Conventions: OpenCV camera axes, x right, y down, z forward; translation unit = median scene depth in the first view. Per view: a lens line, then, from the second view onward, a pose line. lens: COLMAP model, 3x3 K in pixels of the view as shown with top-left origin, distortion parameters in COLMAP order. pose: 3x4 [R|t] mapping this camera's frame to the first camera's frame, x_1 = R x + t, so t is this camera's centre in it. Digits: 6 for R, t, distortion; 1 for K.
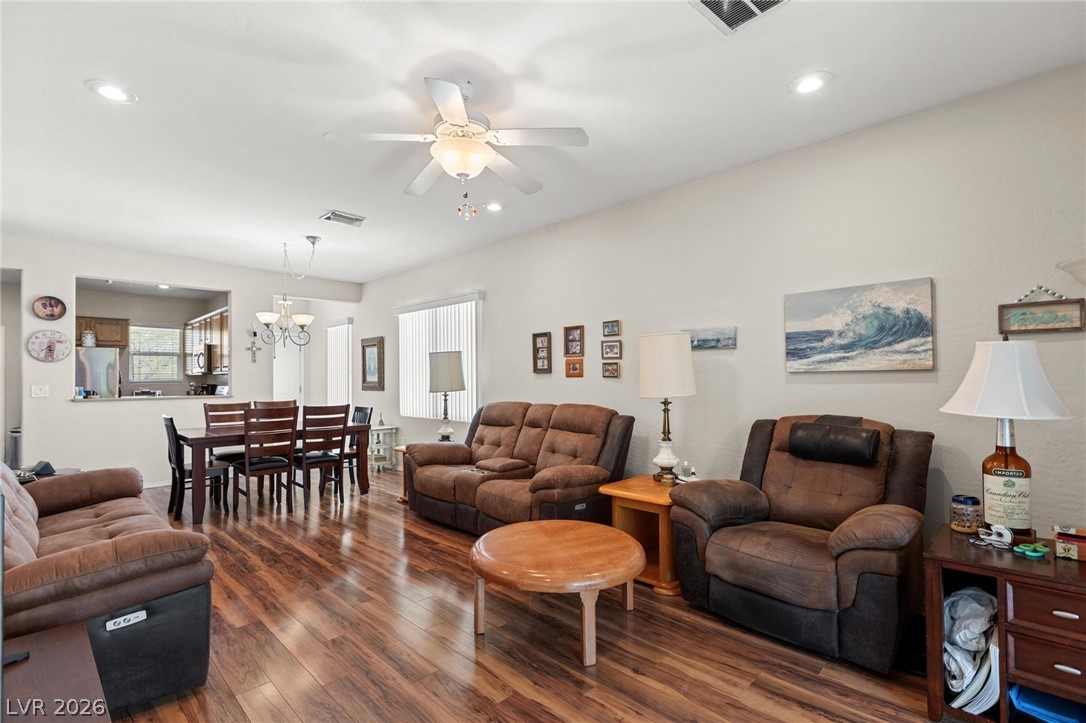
lens RADIAL K [[497.9, 0, 540.6], [0, 497.9, 372.3], [0, 0, 1]] dist [-0.010240, 0.000110]
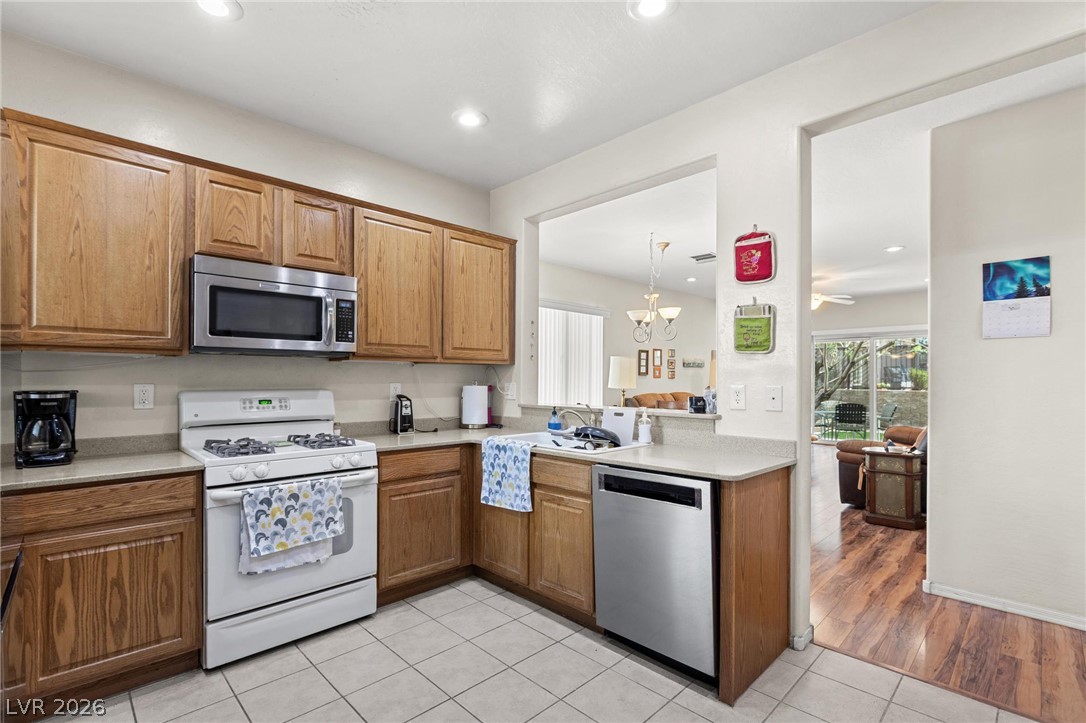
lens RADIAL K [[497.9, 0, 542.0], [0, 497.9, 379.4], [0, 0, 1]] dist [-0.010240, 0.000110]
pose [[0.013368, 0.005635, 0.999895, -1.671537], [-0.014003, 0.999887, -0.005448, 0.029861], [-0.999813, -0.013929, 0.013446, 1.366848]]
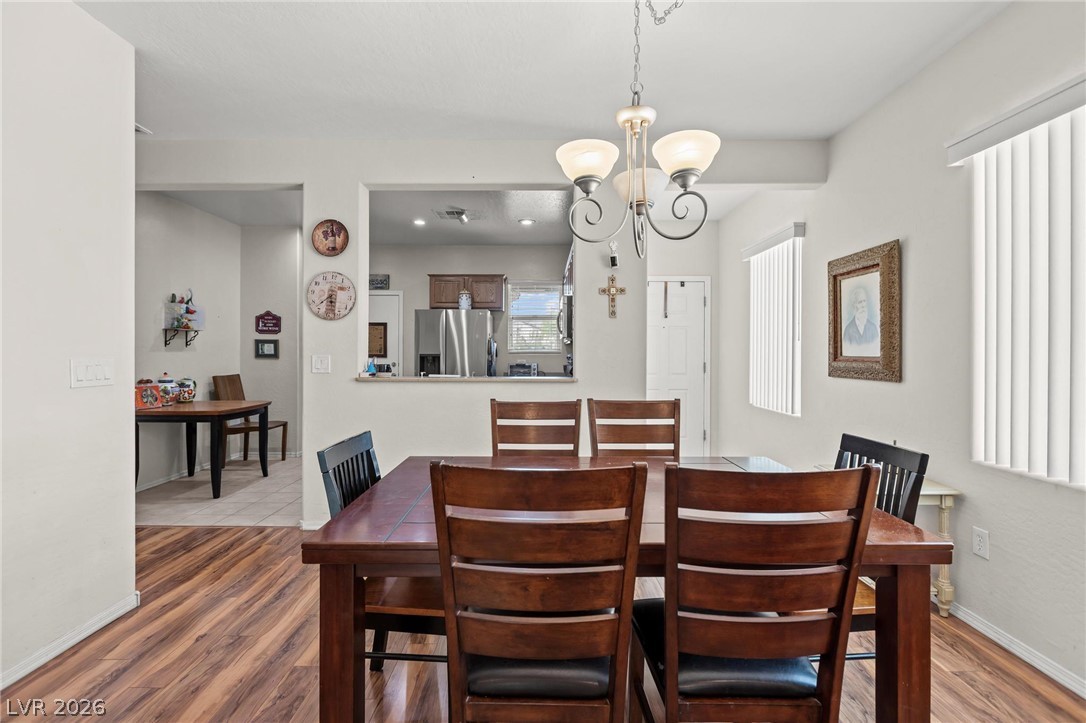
lens RADIAL K [[497.9, 0, 539.7], [0, 497.9, 358.2], [0, 0, 1]] dist [-0.010240, 0.000110]
pose [[0.702058, 0.019137, -0.711863, -0.368982], [-0.000772, 0.999659, 0.026112, 0.013978], [0.712120, -0.017783, 0.701833, 0.824756]]
